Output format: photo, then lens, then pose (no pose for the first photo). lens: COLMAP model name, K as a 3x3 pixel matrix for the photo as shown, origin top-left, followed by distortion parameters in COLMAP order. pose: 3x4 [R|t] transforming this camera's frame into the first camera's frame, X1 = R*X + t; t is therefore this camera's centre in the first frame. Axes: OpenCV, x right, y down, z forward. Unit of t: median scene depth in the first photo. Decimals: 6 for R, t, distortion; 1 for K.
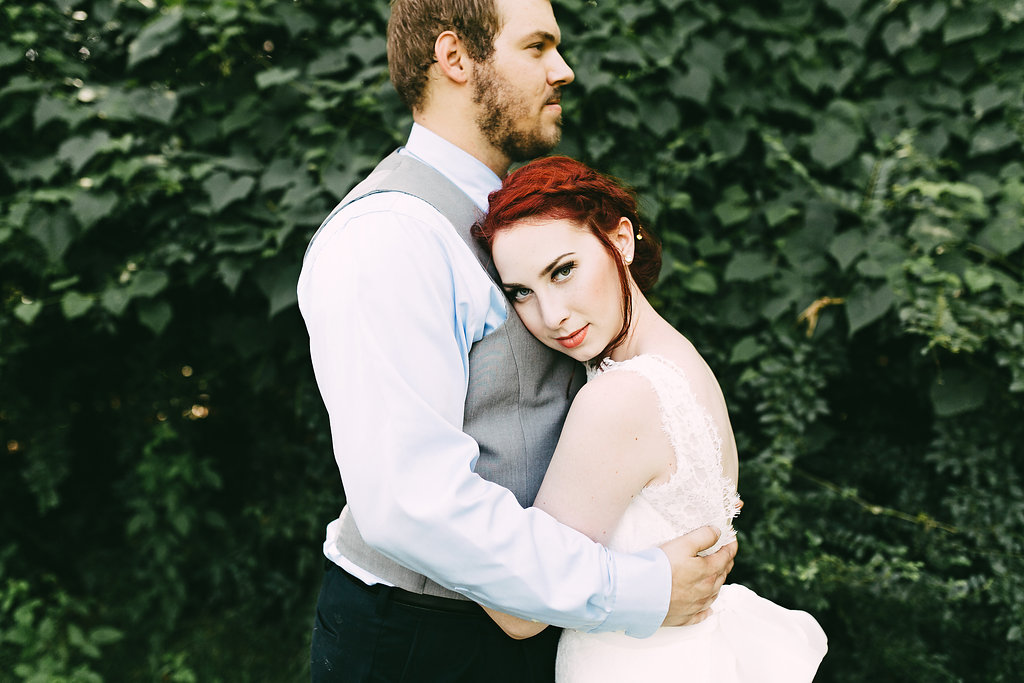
lens RADIAL K [[1025.5, 0, 528.6], [0, 1025.5, 330.0], [0, 0, 1]] dist [0.024746, -0.013609]
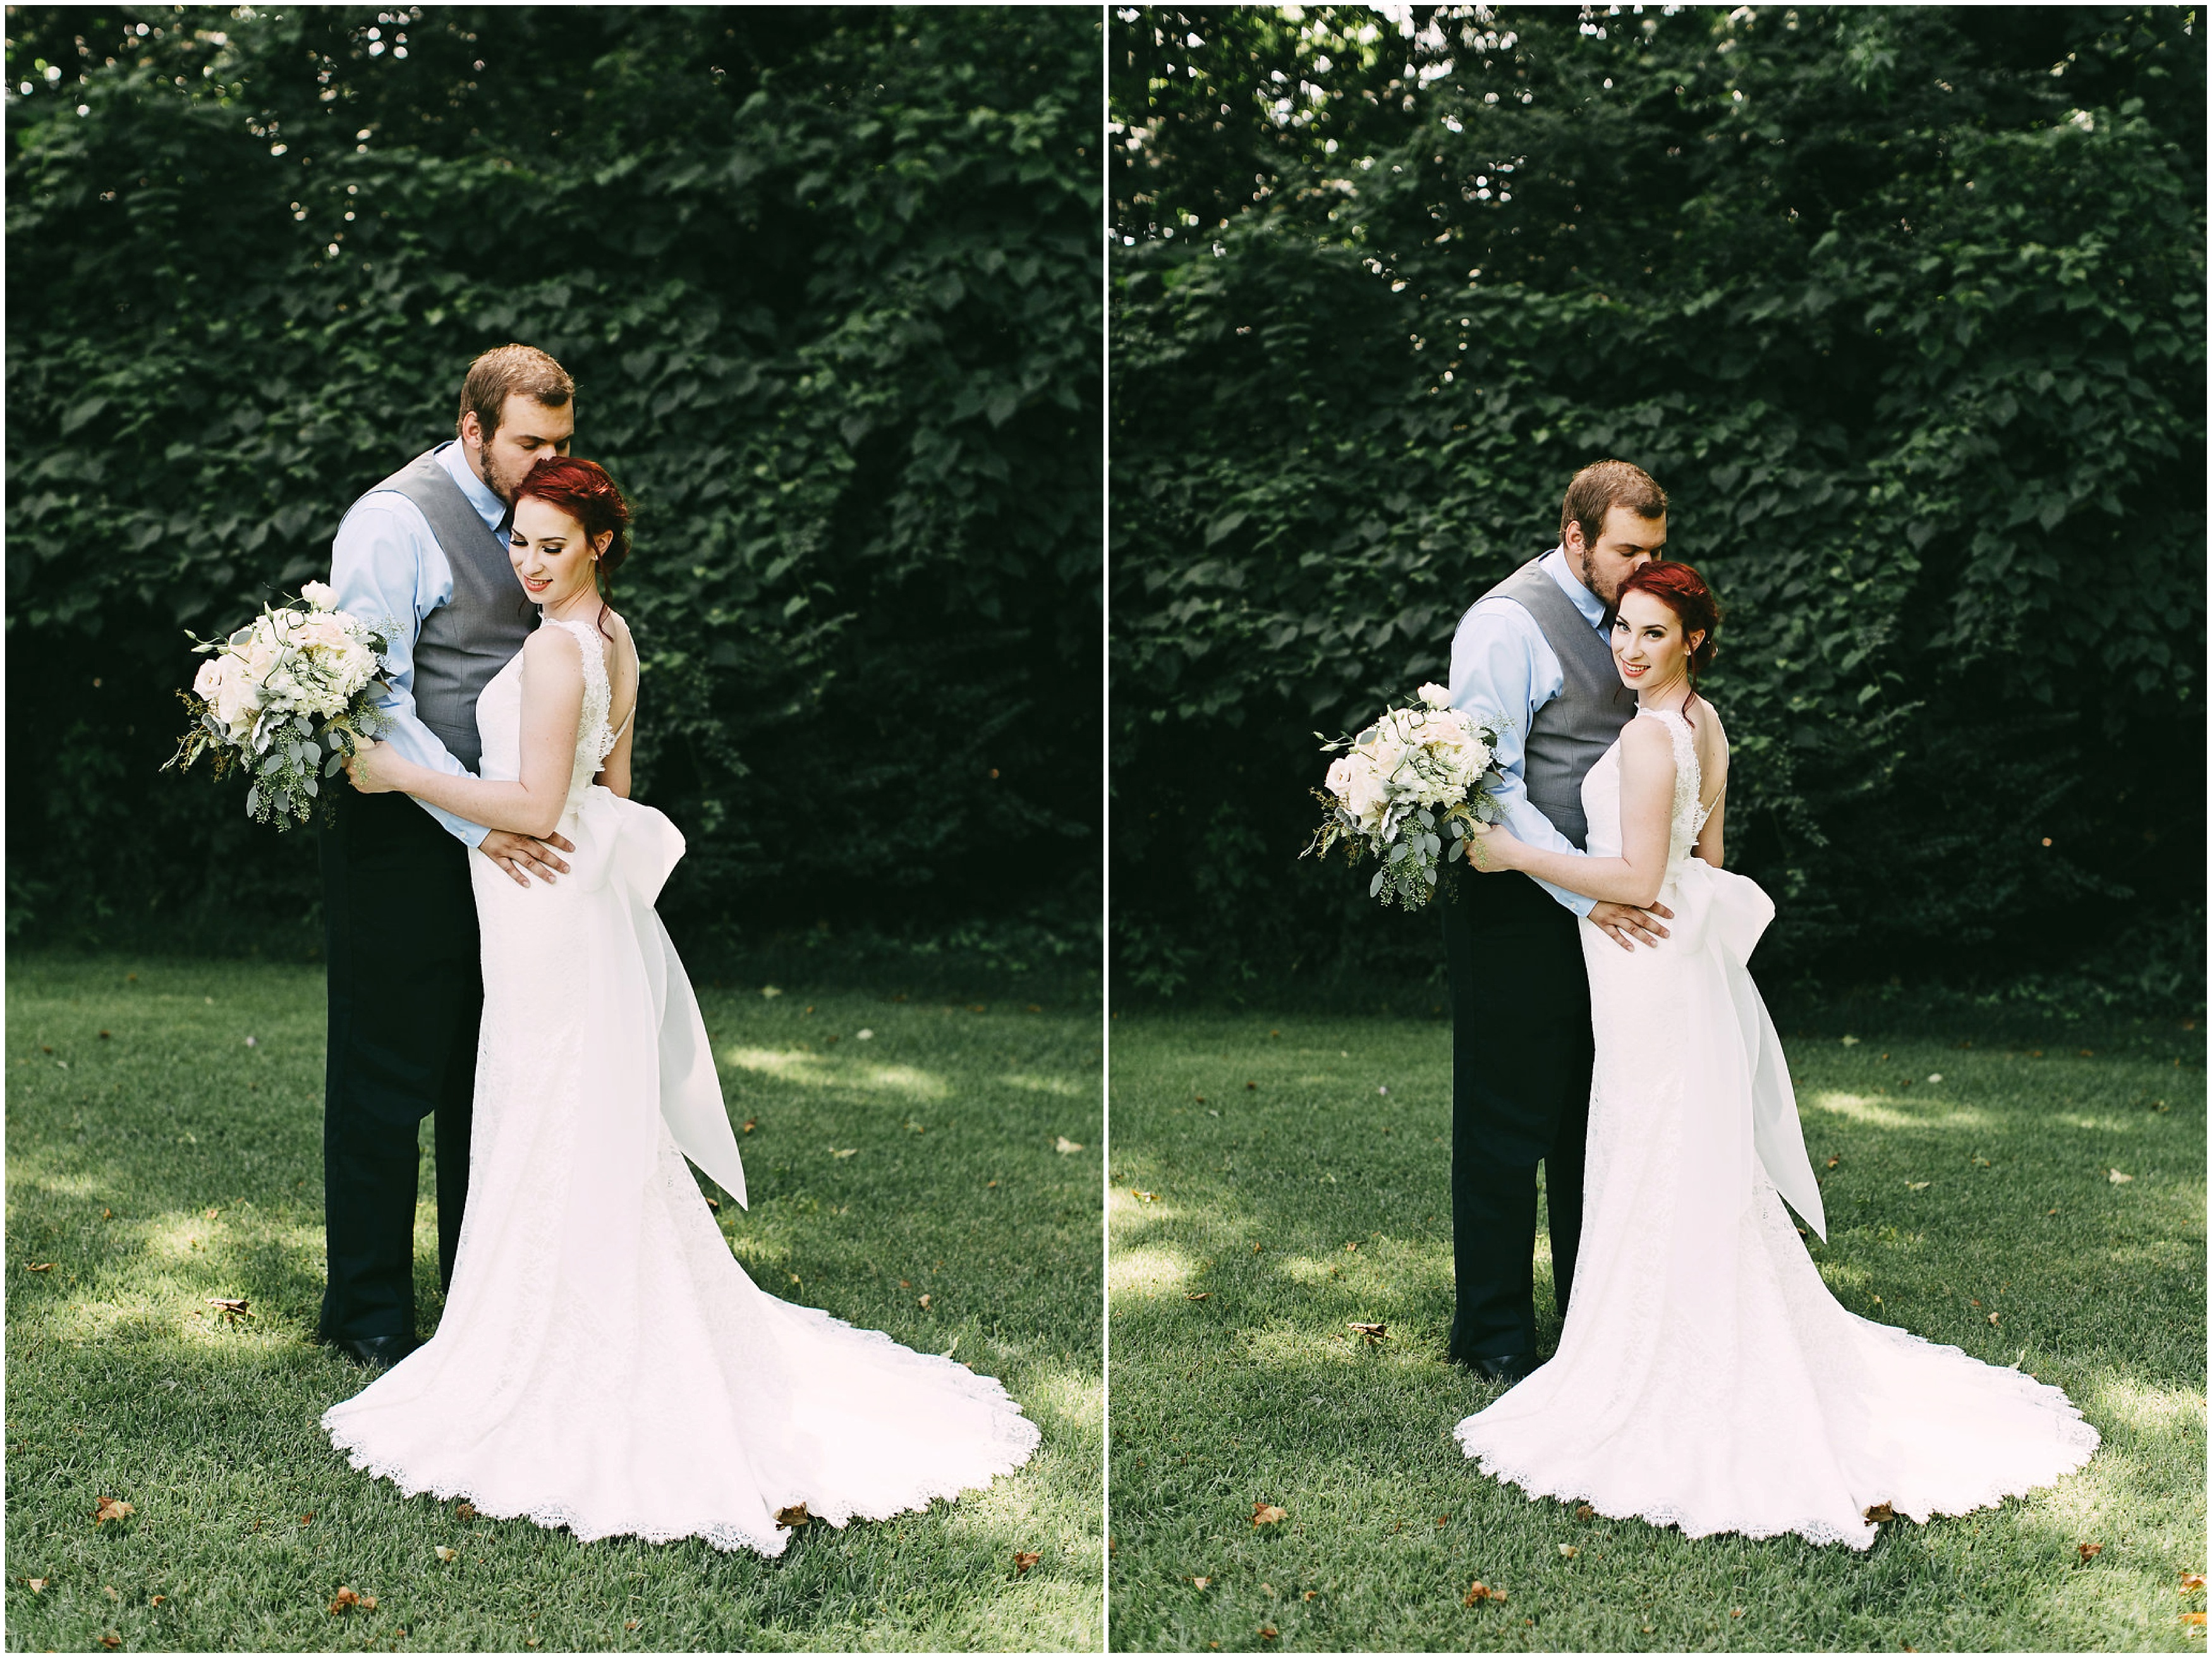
lens RADIAL K [[3125.4, 0, 1104.6], [0, 3125.4, 594.0], [0, 0, 1]] dist [-0.890092, 4.718018]
pose [[0.968182, -0.023289, -0.249162, 0.573402], [-0.010457, 0.991026, -0.133263, 0.400042], [0.250029, 0.131629, 0.959249, -3.318916]]
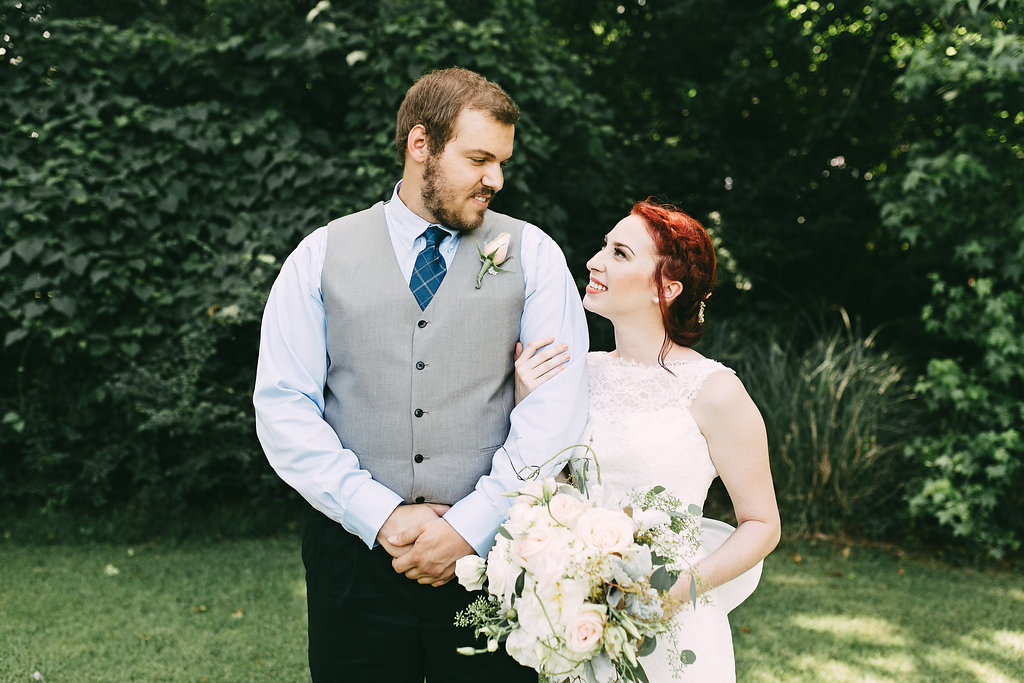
lens RADIAL K [[1004.0, 0, 508.2], [0, 1004.0, 340.7], [0, 0, 1]] dist [0.062700, -0.021513]
pose [[0.953896, -0.034700, 0.298125, 0.203292], [0.037160, 0.999306, -0.002584, 0.068895], [-0.297829, 0.013543, 0.954523, -1.188657]]
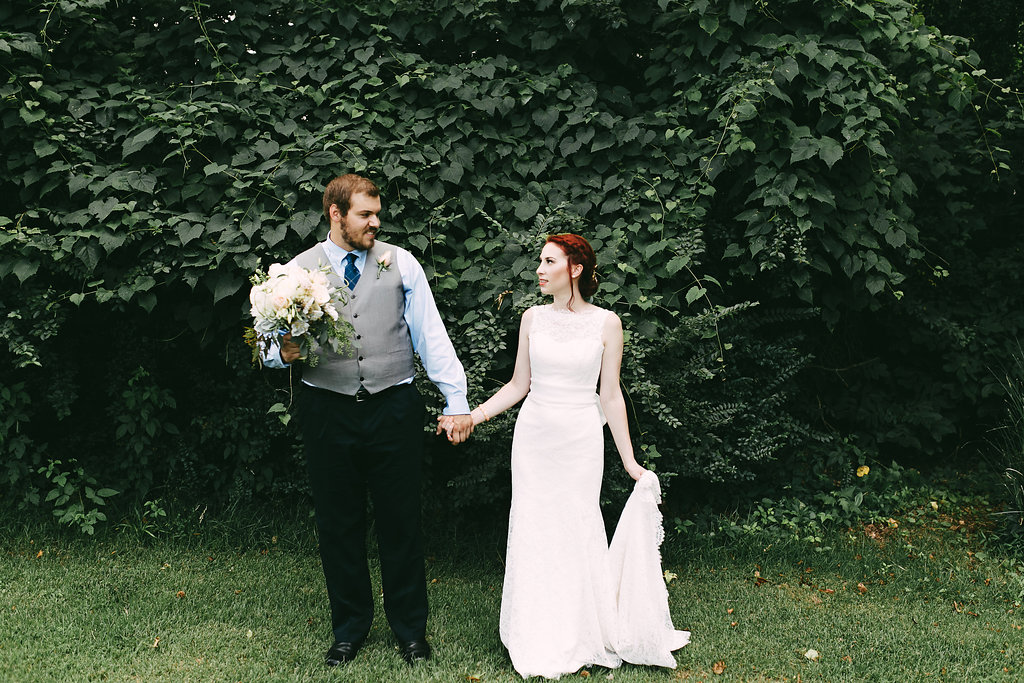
lens RADIAL K [[1004.0, 0, 508.2], [0, 1004.0, 340.7], [0, 0, 1]] dist [0.062700, -0.021513]
pose [[0.996464, -0.005132, 0.083864, 0.113339], [0.004776, 0.999979, 0.004449, 0.047871], [-0.083886, -0.004033, 0.996467, -0.787337]]
